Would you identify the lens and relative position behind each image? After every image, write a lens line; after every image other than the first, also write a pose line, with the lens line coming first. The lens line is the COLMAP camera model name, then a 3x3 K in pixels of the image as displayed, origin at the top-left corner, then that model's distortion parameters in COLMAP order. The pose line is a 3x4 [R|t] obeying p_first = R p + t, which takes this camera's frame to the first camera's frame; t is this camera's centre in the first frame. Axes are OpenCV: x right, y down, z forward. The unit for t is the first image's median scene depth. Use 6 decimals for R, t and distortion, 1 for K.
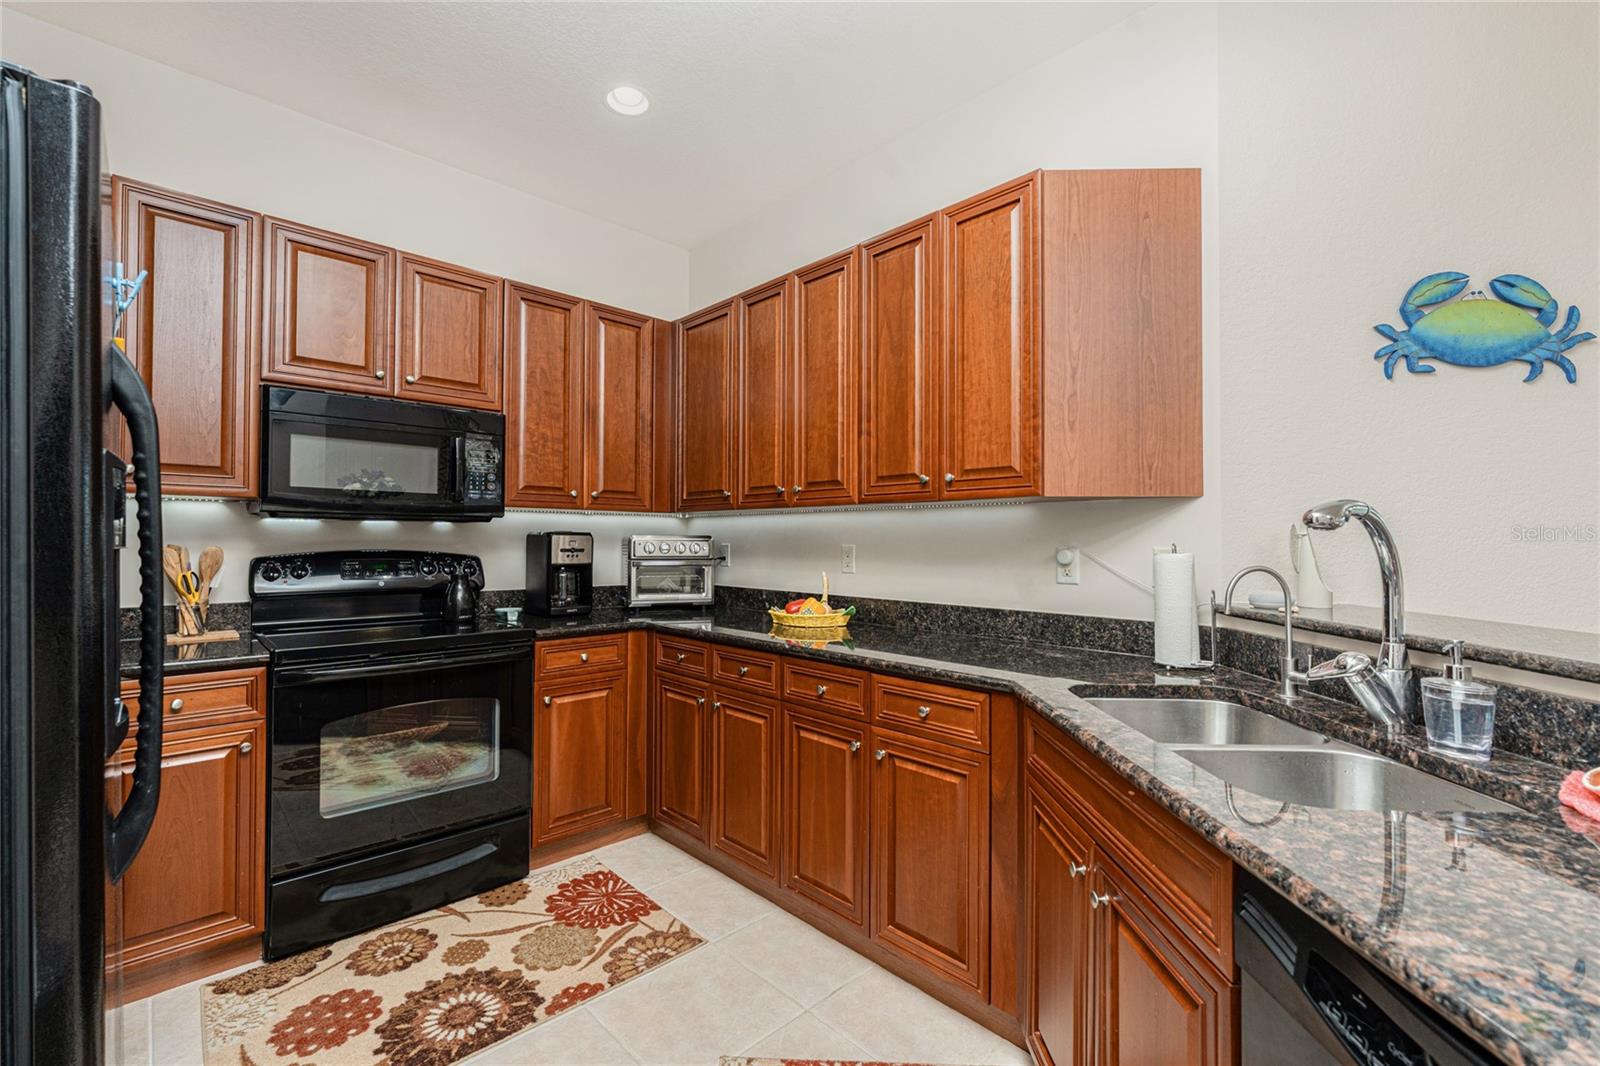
lens RADIAL K [[673.5, 0, 799.2], [0, 673.5, 534.8], [0, 0, 1]] dist [-0.007425, 0.001059]
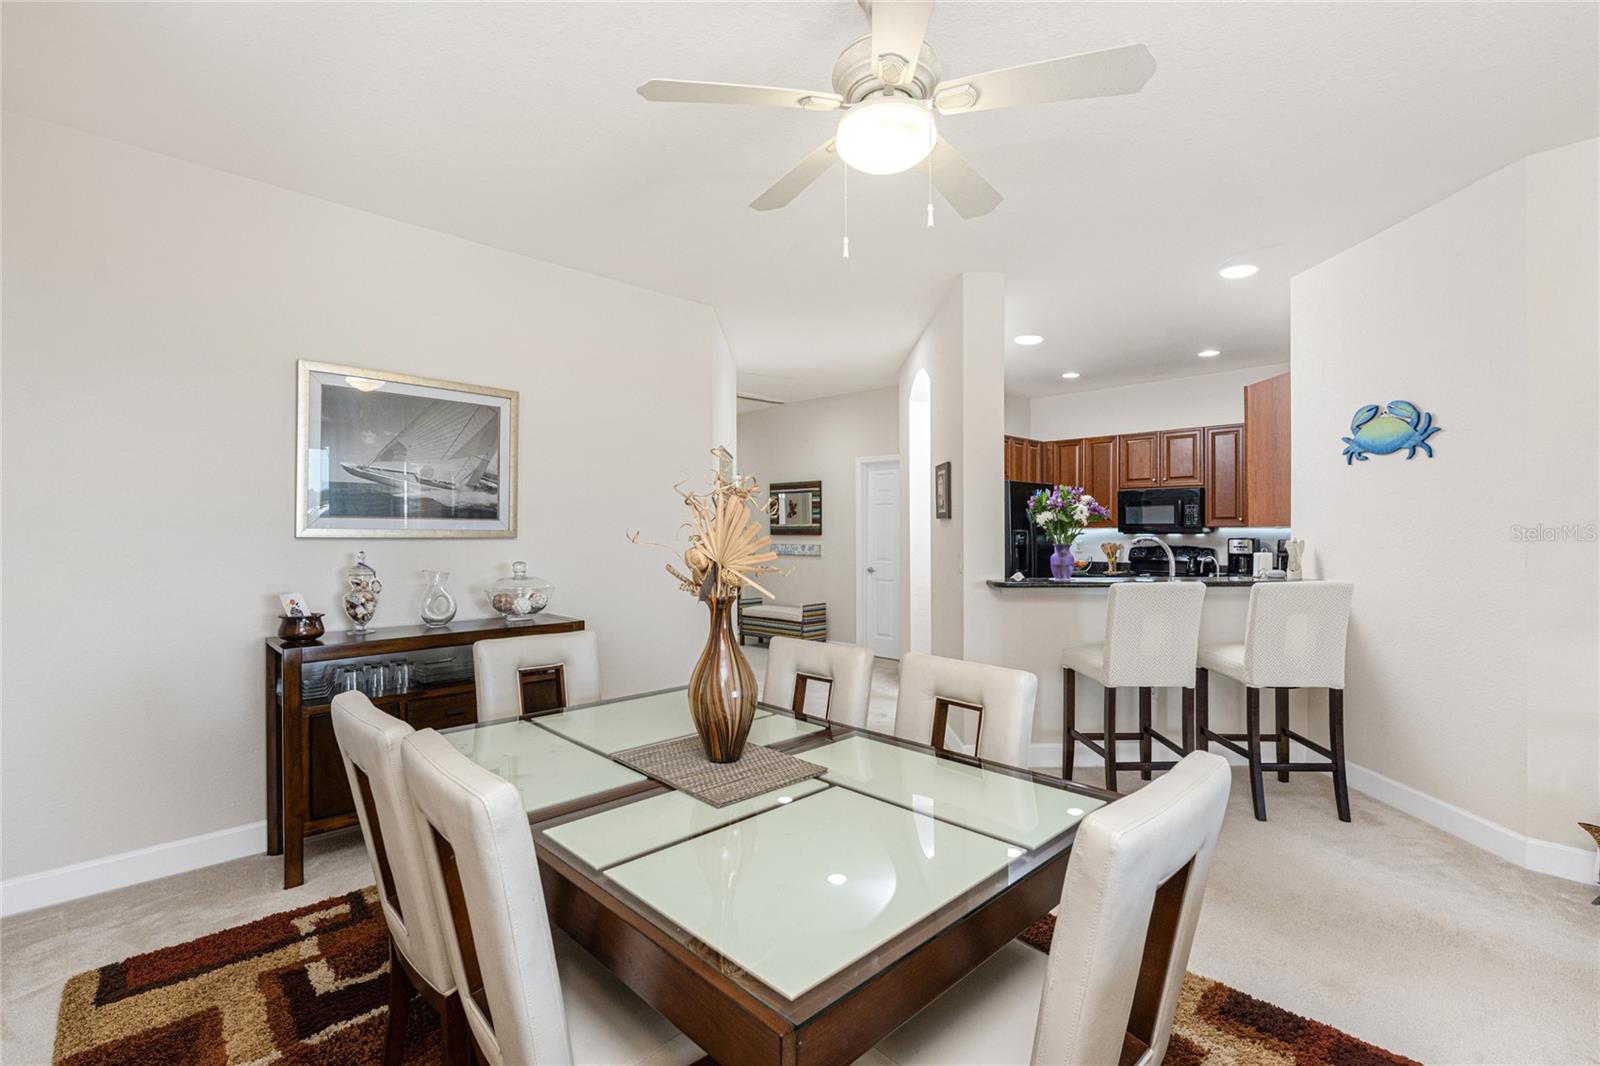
lens RADIAL K [[673.5, 0, 829.7], [0, 673.5, 532.7], [0, 0, 1]] dist [-0.007425, 0.001059]
pose [[0.049184, -0.002374, -0.998787, 1.546001], [0.012816, 0.999916, -0.001746, -0.030920], [0.998708, -0.012714, 0.049210, -0.331608]]
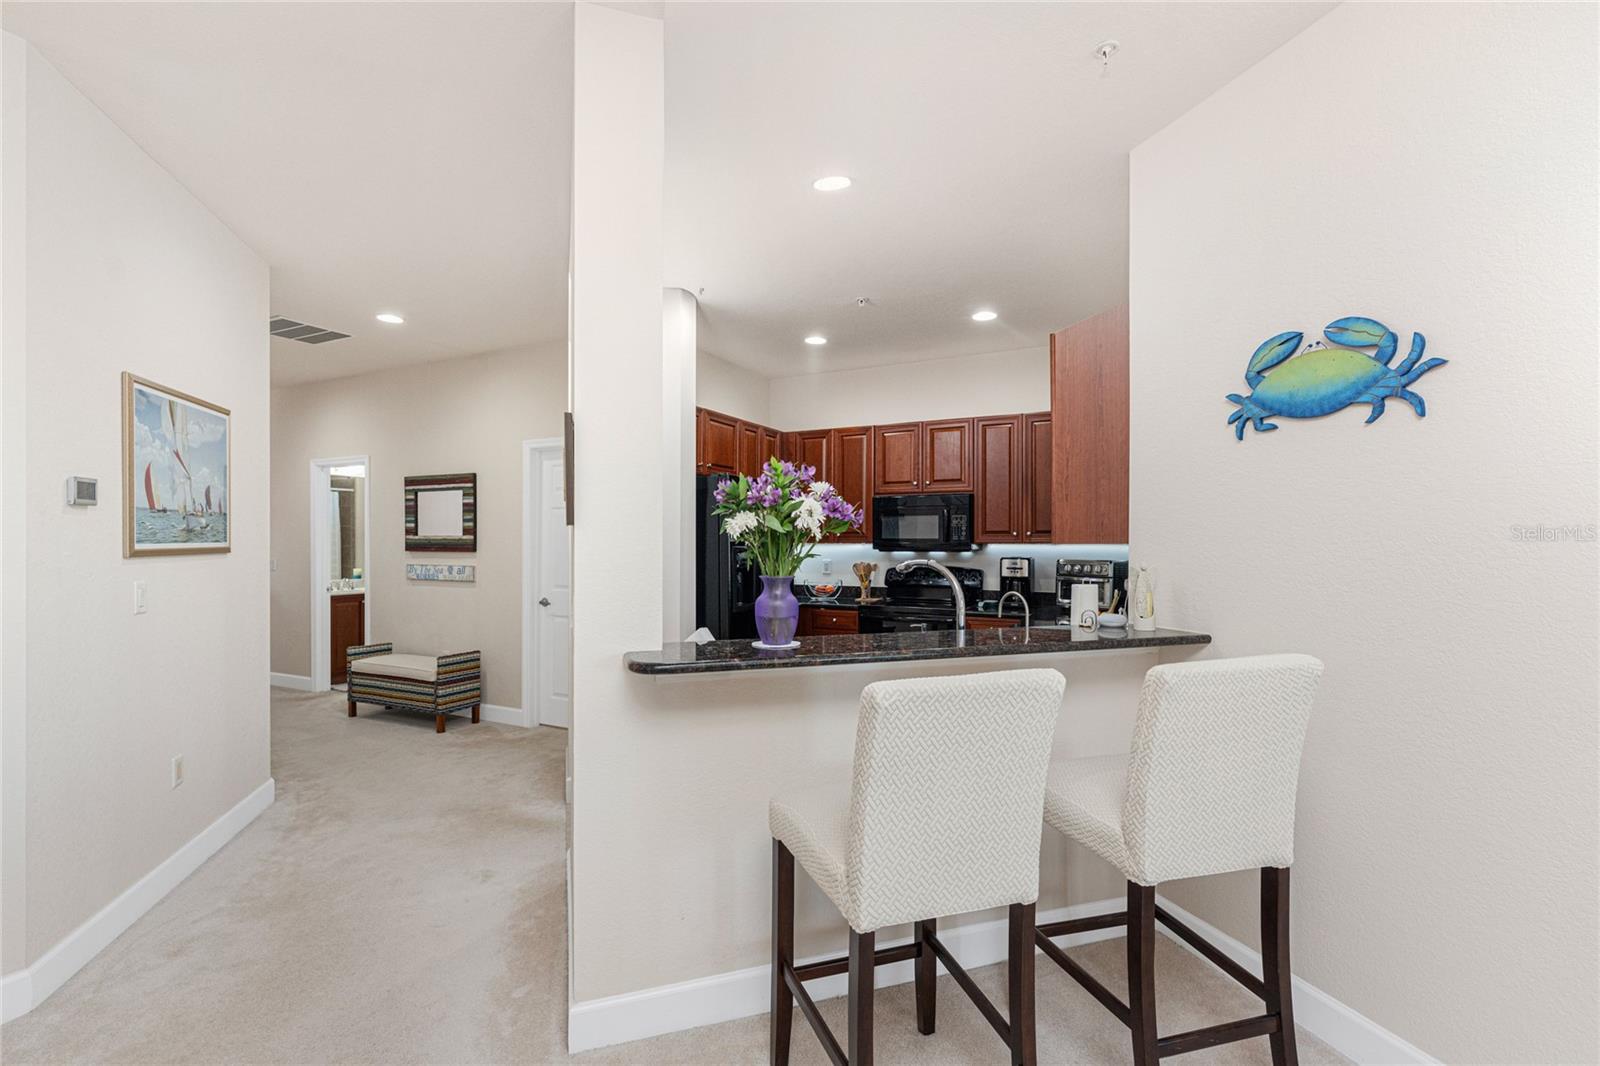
lens RADIAL K [[673.5, 0, 803.1], [0, 673.5, 539.1], [0, 0, 1]] dist [-0.007425, 0.001059]
pose [[0.347573, -0.012535, -0.937569, 0.956403], [0.009094, 0.999909, -0.009998, -0.034706], [0.937609, -0.005052, 0.347655, -0.050609]]
